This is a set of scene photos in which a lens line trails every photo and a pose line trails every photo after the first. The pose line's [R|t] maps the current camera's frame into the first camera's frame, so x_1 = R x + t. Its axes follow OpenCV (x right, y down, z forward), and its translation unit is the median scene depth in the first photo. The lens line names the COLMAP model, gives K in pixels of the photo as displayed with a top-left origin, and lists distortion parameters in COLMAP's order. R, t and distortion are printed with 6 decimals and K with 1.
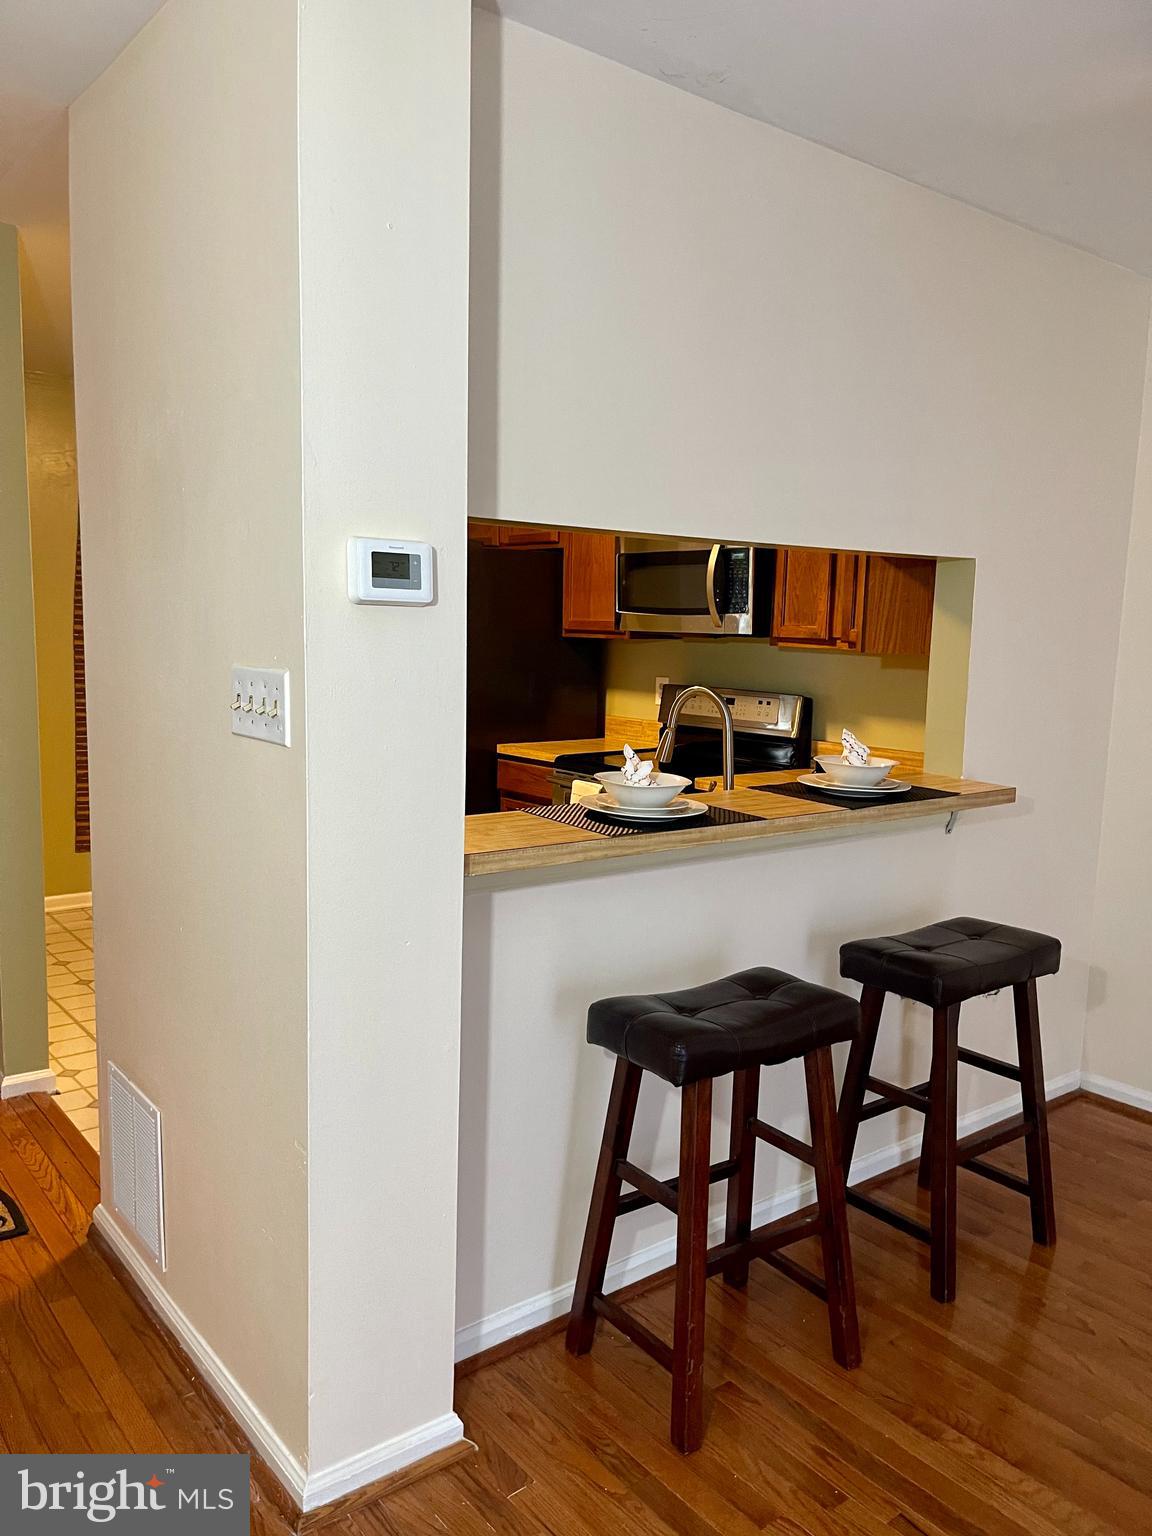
lens RADIAL K [[1169.4, 0, 574.7], [0, 1169.4, 783.7], [0, 0, 1]] dist [0.058652, -0.049869]
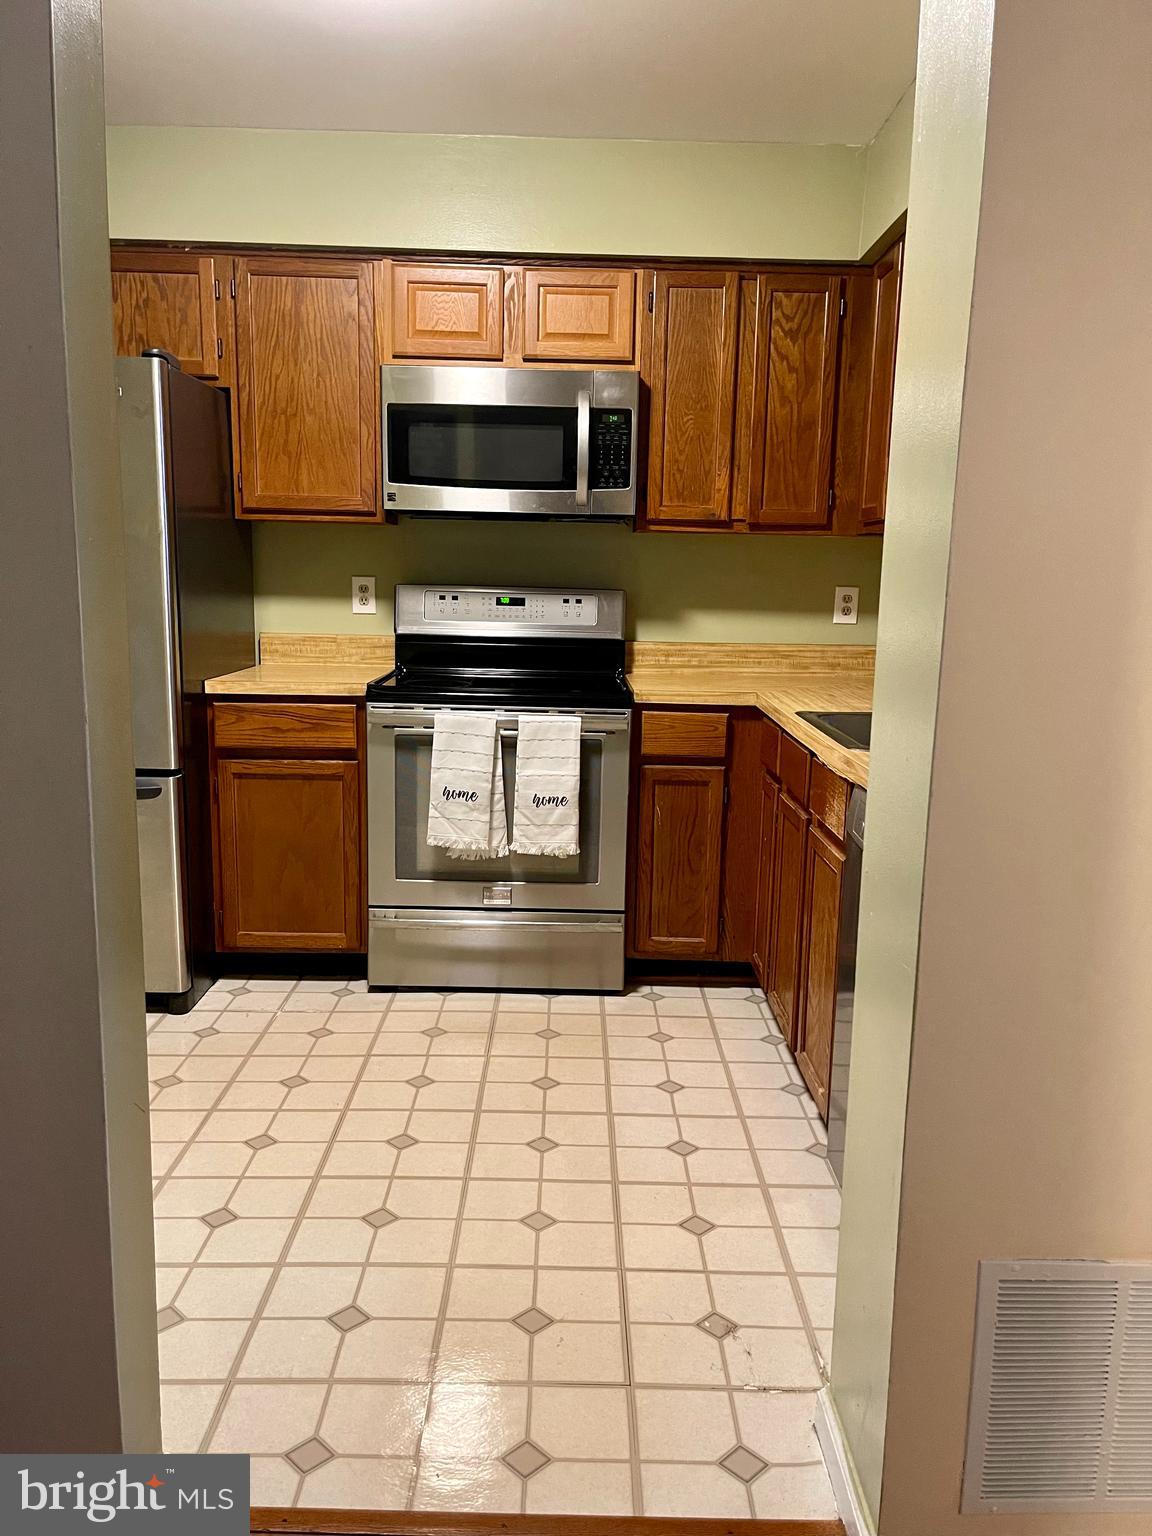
lens RADIAL K [[1169.4, 0, 588.7], [0, 1169.4, 783.8], [0, 0, 1]] dist [0.058652, -0.049869]
pose [[0.606434, -0.147224, 0.781385, -0.514773], [0.103833, 0.988957, 0.105749, -0.026165], [-0.788325, 0.017004, 0.615024, 0.469792]]
